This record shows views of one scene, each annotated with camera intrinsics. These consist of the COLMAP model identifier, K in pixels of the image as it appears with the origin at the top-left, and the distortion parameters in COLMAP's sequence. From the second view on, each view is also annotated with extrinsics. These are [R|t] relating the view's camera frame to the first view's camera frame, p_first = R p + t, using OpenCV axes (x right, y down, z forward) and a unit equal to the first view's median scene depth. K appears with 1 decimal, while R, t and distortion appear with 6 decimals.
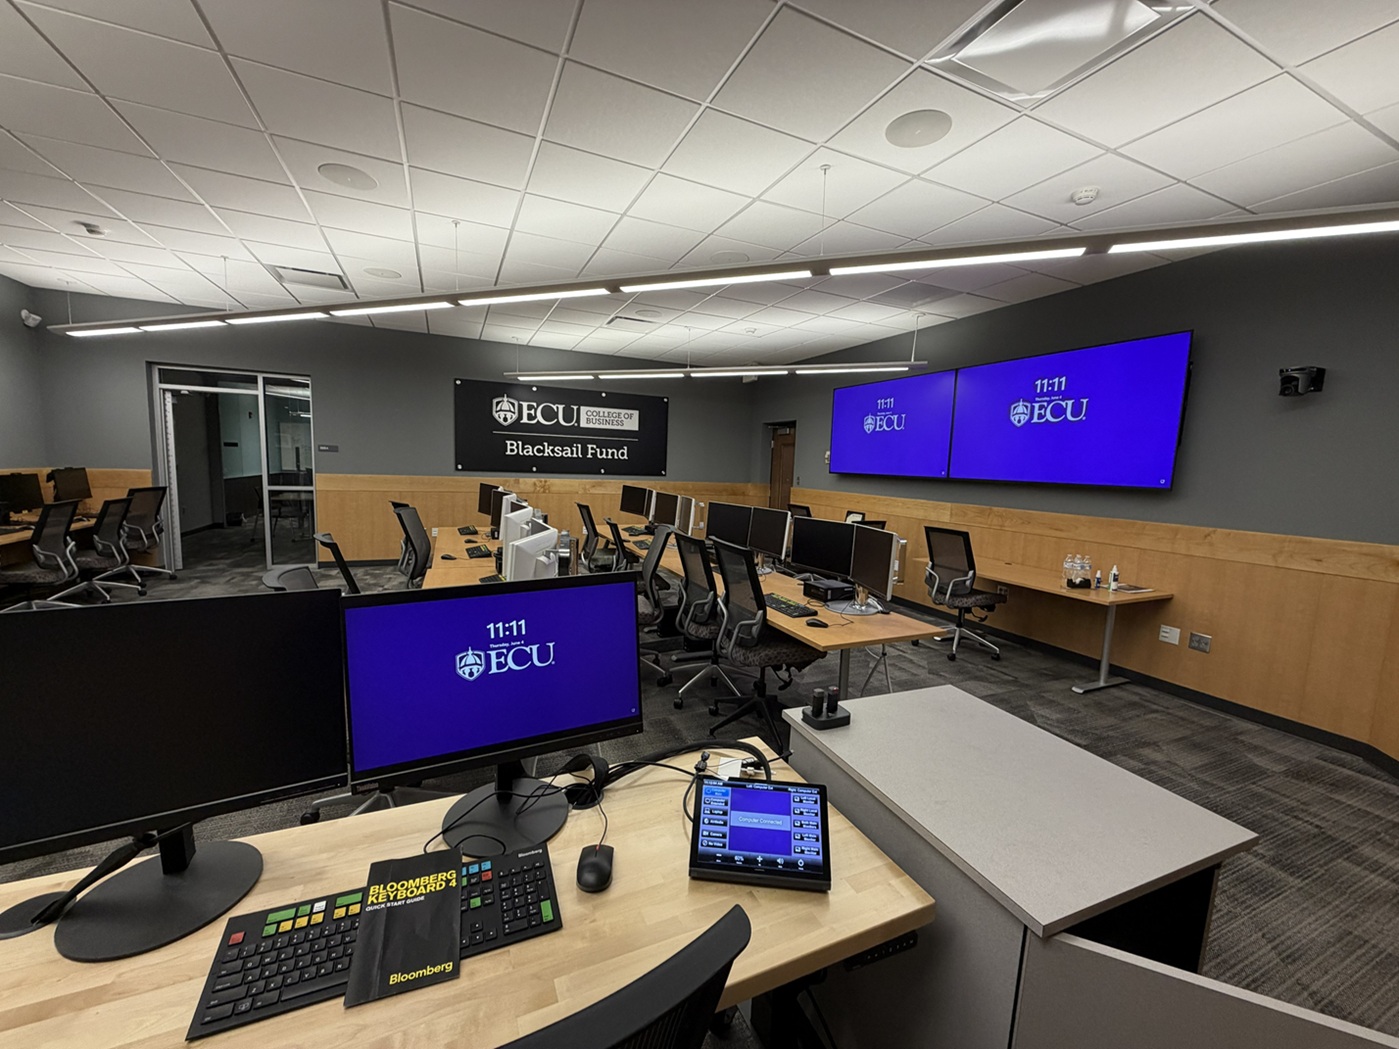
lens RADIAL K [[558.4, 0, 700.2], [0, 558.4, 525.6], [0, 0, 1]] dist [0.012763, 0.000216]
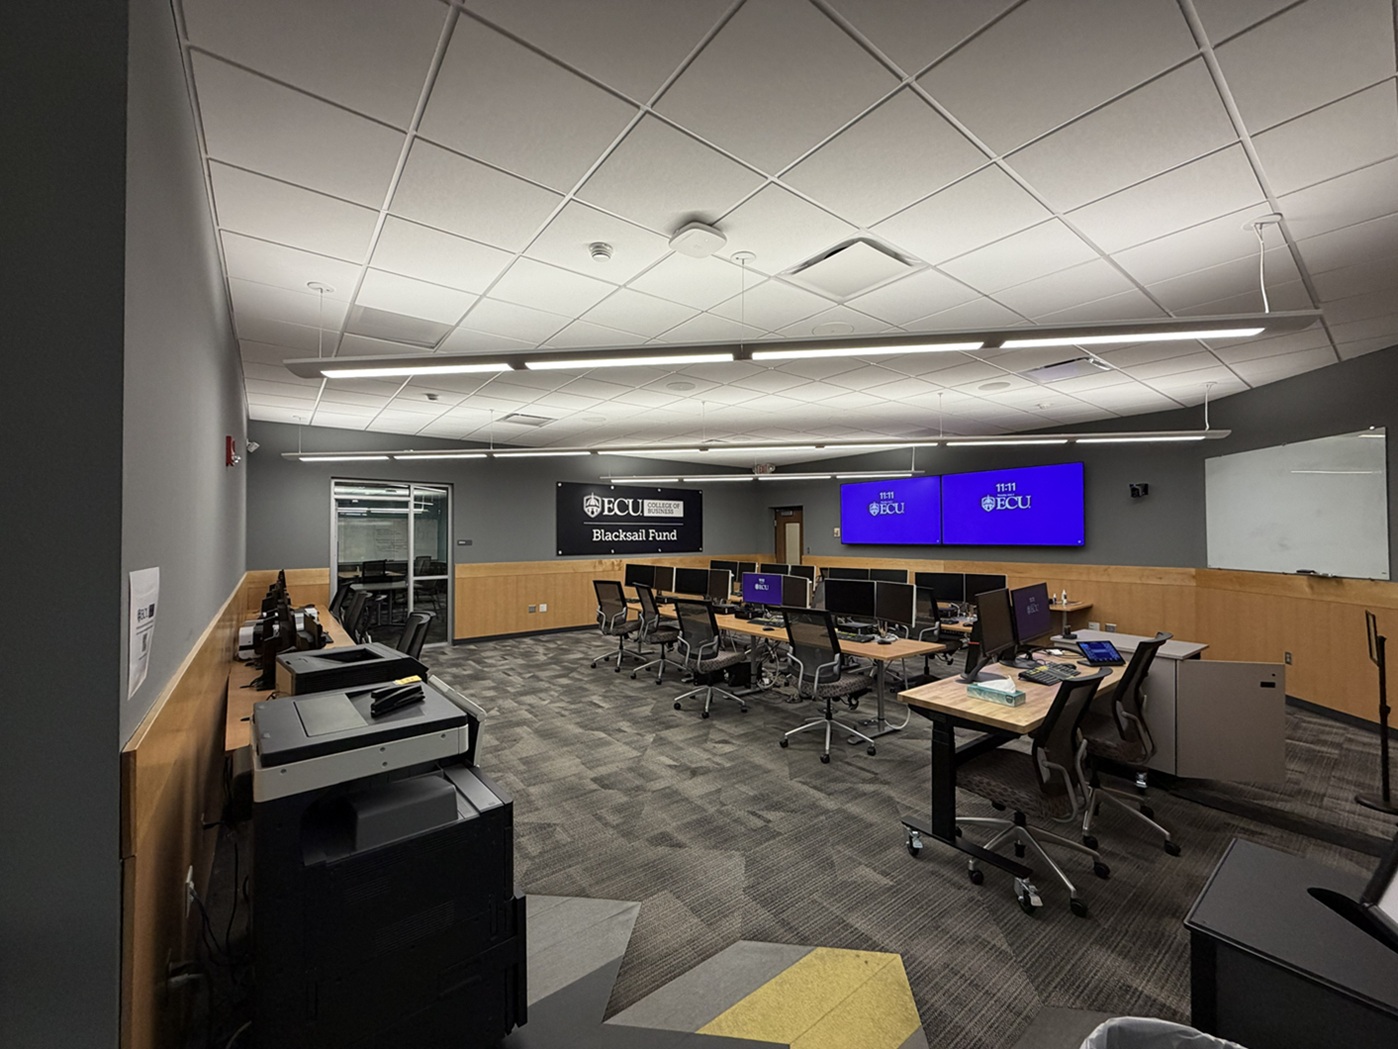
lens RADIAL K [[558.0, 0, 697.9], [0, 558.0, 531.6], [0, 0, 1]] dist [0.012763, 0.000216]
pose [[0.970754, -0.039374, 0.236825, -0.407375], [0.066681, 0.991866, -0.108422, 0.001918], [-0.230630, 0.121043, 0.965484, -0.238146]]
